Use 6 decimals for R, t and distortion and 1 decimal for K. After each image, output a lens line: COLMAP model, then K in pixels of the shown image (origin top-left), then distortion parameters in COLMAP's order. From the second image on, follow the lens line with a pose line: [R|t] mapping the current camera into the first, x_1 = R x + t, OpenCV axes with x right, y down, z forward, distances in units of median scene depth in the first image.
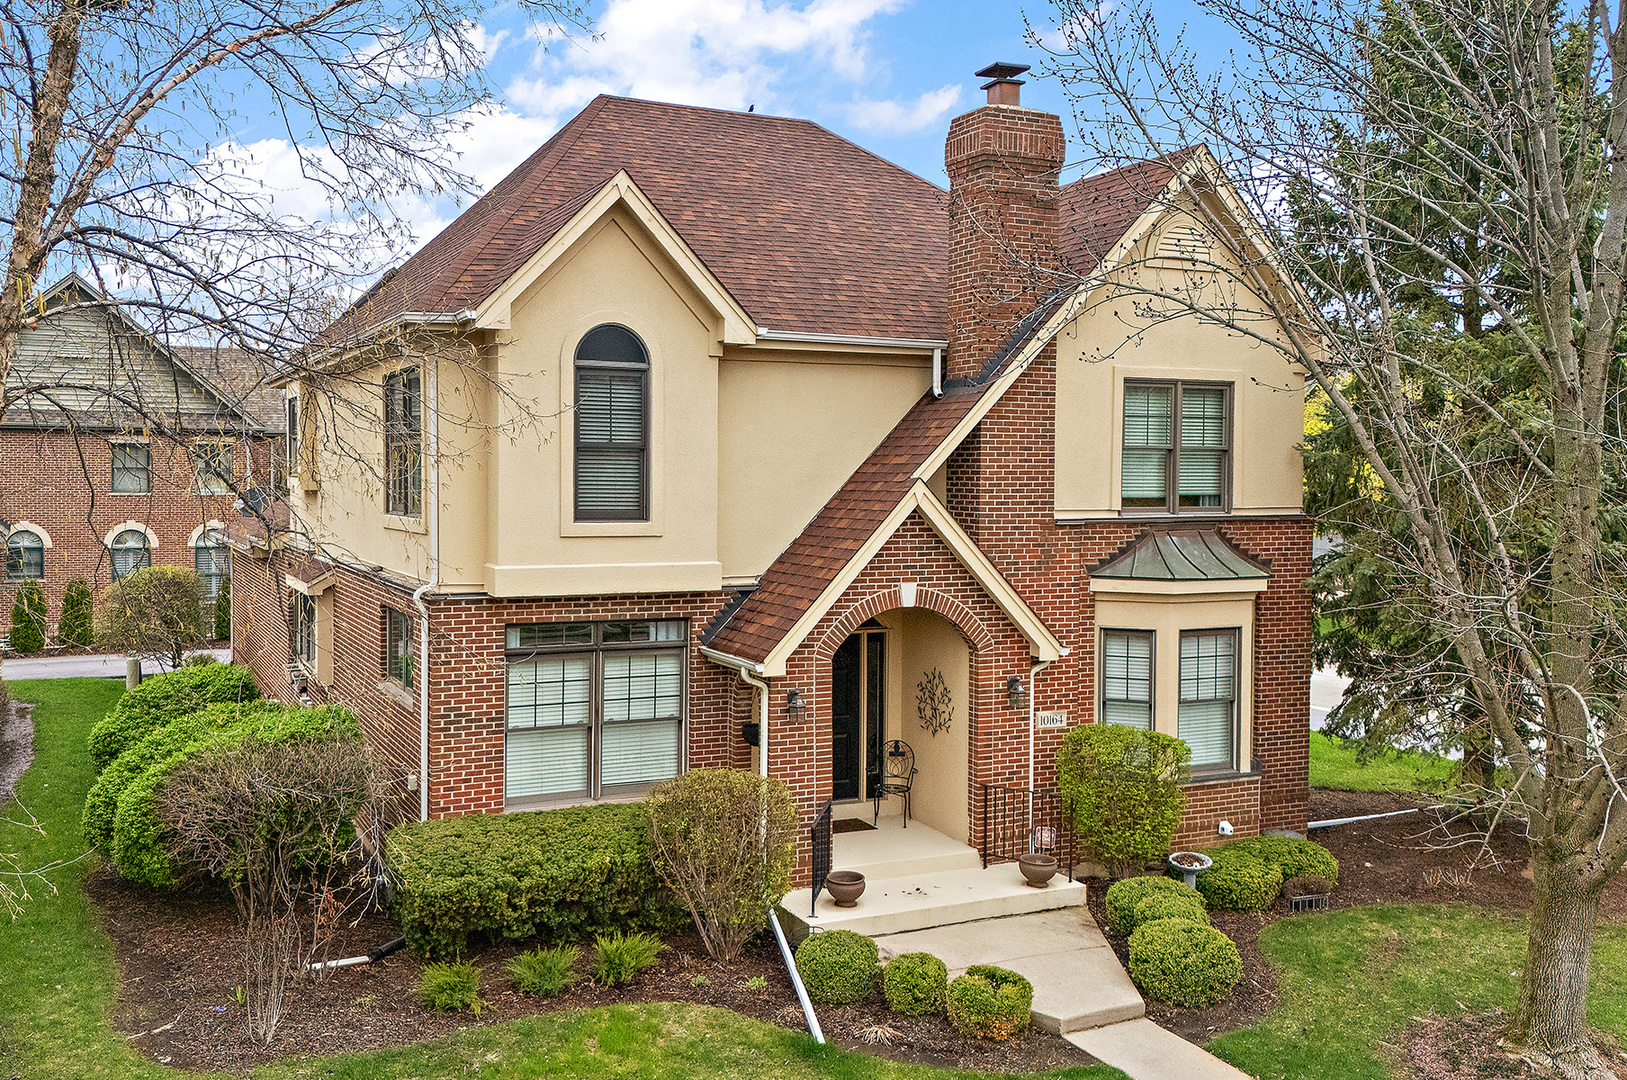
lens RADIAL K [[1390.3, 0, 727.9], [0, 1390.3, 539.4], [0, 0, 1]] dist [0.127625, -0.175013]
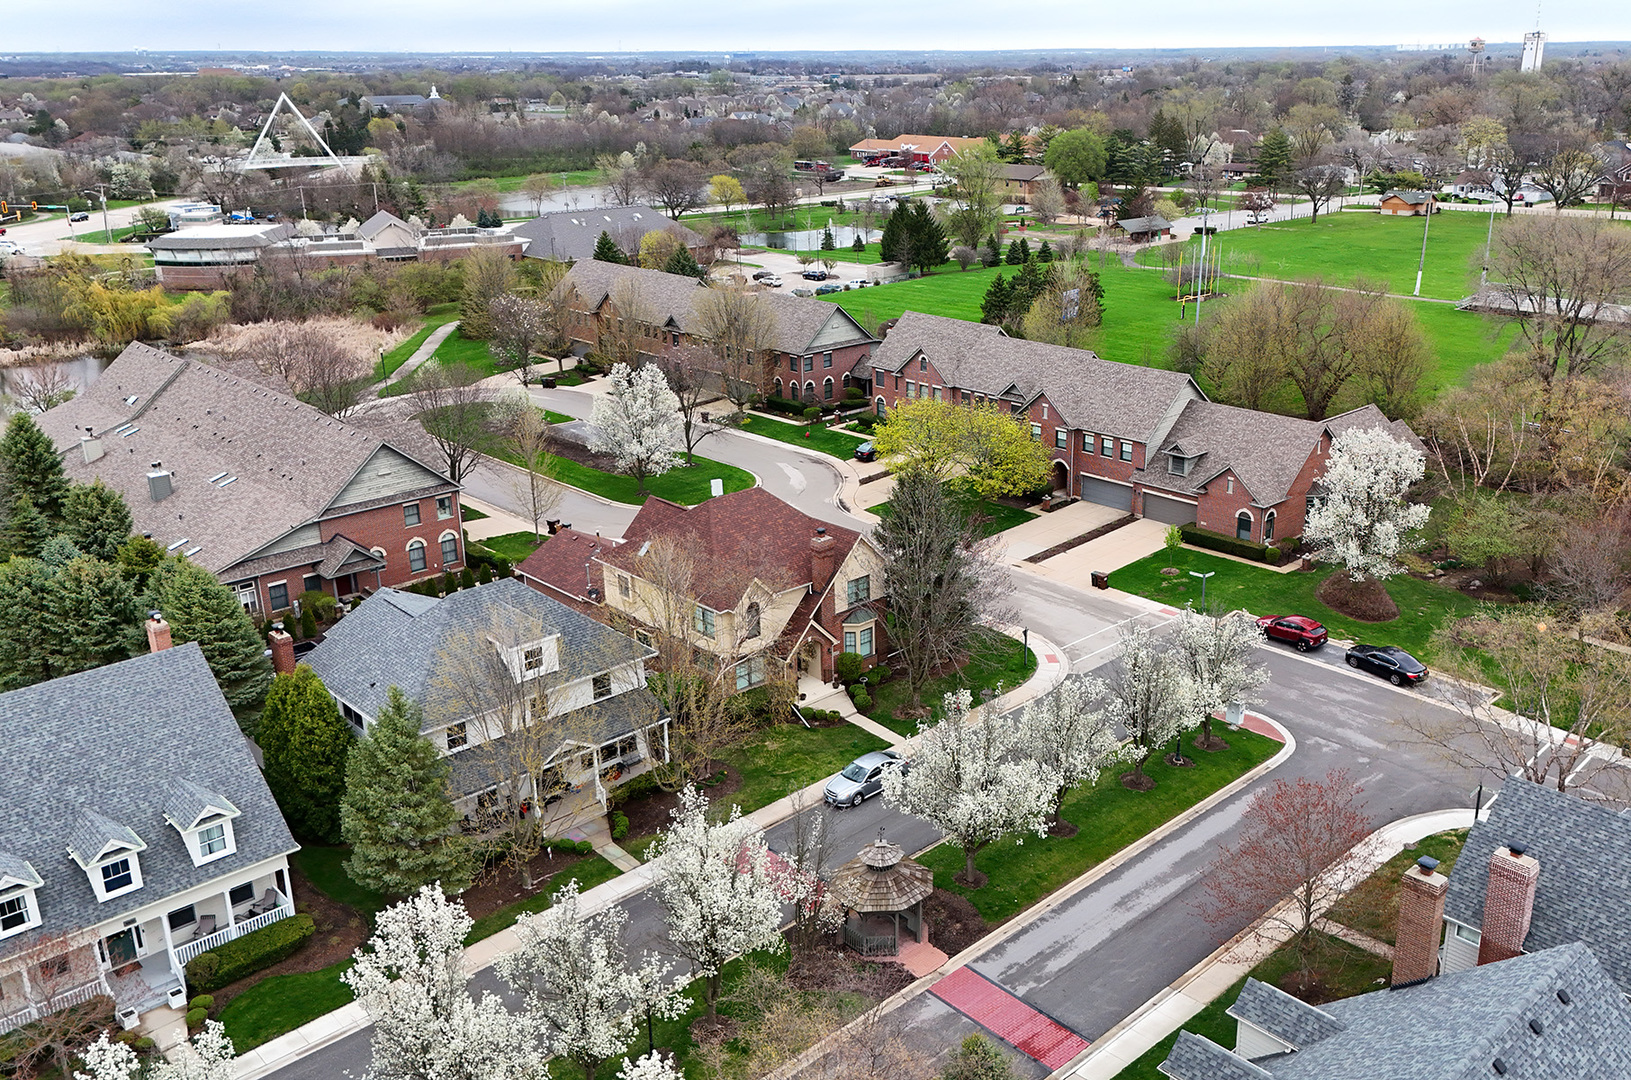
lens RADIAL K [[1420.6, 0, 888.5], [0, 1420.6, 544.5], [0, 0, 1]] dist [0.085572, -0.006372]
pose [[0.945563, -0.126138, 0.300001, -1.086537], [0.036328, 0.956981, 0.287868, -1.737187], [-0.323406, -0.261299, 0.909468, -3.632611]]
